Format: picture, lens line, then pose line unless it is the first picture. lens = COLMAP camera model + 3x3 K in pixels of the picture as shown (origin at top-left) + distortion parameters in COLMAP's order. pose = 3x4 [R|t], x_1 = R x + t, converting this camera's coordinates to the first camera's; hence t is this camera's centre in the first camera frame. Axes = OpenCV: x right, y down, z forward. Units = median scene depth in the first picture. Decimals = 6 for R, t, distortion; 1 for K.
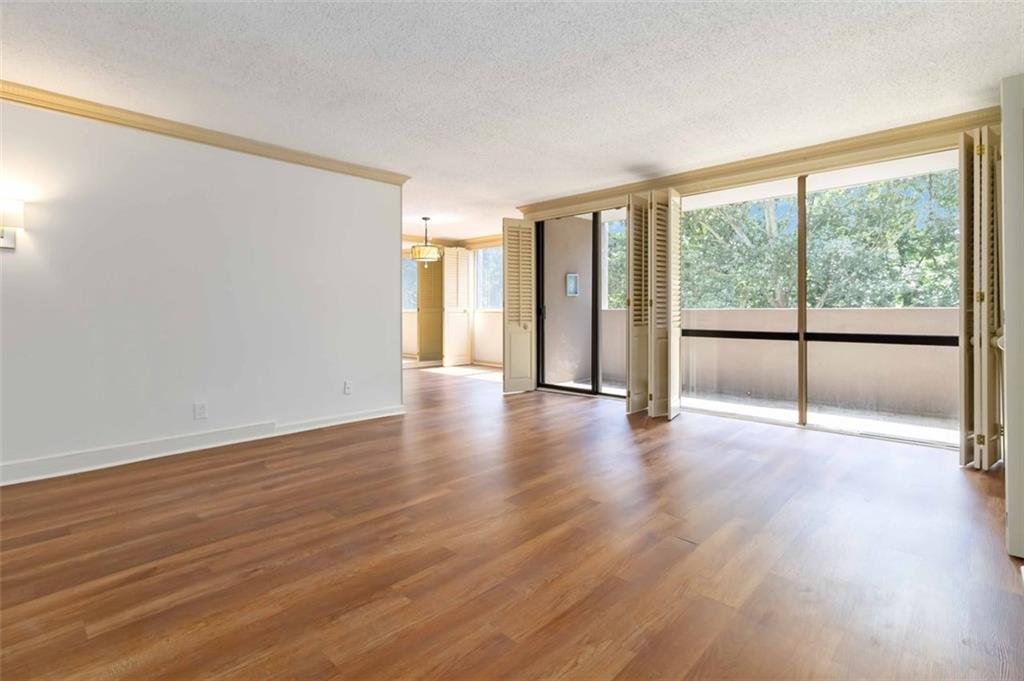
lens RADIAL K [[514.7, 0, 508.4], [0, 514.7, 311.7], [0, 0, 1]] dist [0.004455, 0.000144]
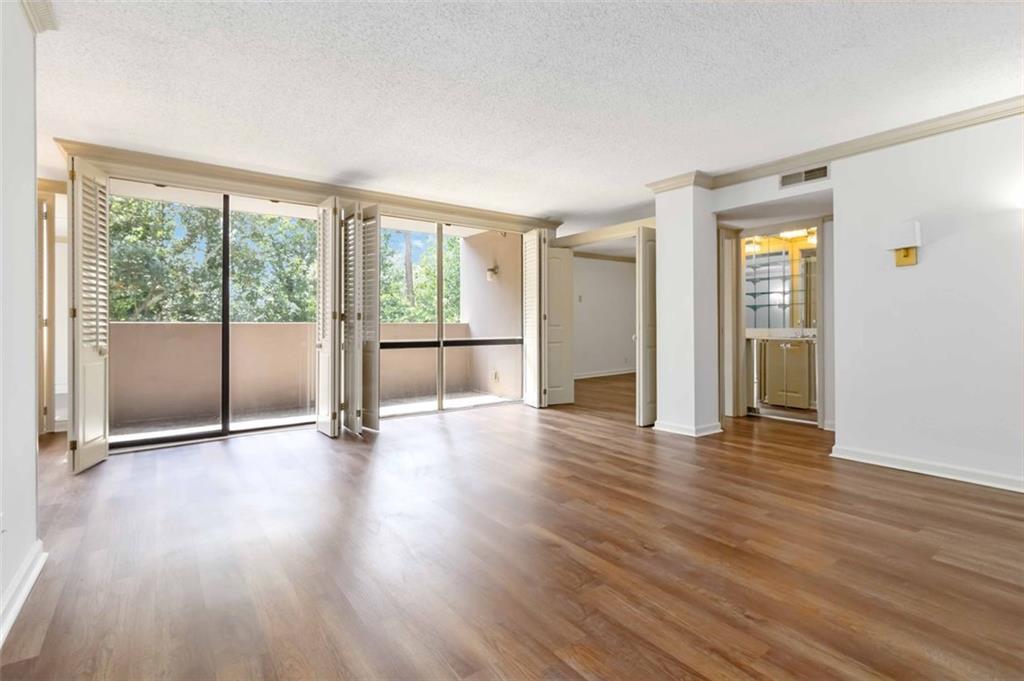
lens RADIAL K [[506.2, 0, 513.2], [0, 506.2, 327.4], [0, 0, 1]] dist [-0.023057, 0.000902]
pose [[0.112671, 0.001371, 0.993631, -1.139863], [0.008061, 0.999965, -0.002294, 0.015808], [-0.993600, 0.008268, 0.112656, 1.082755]]
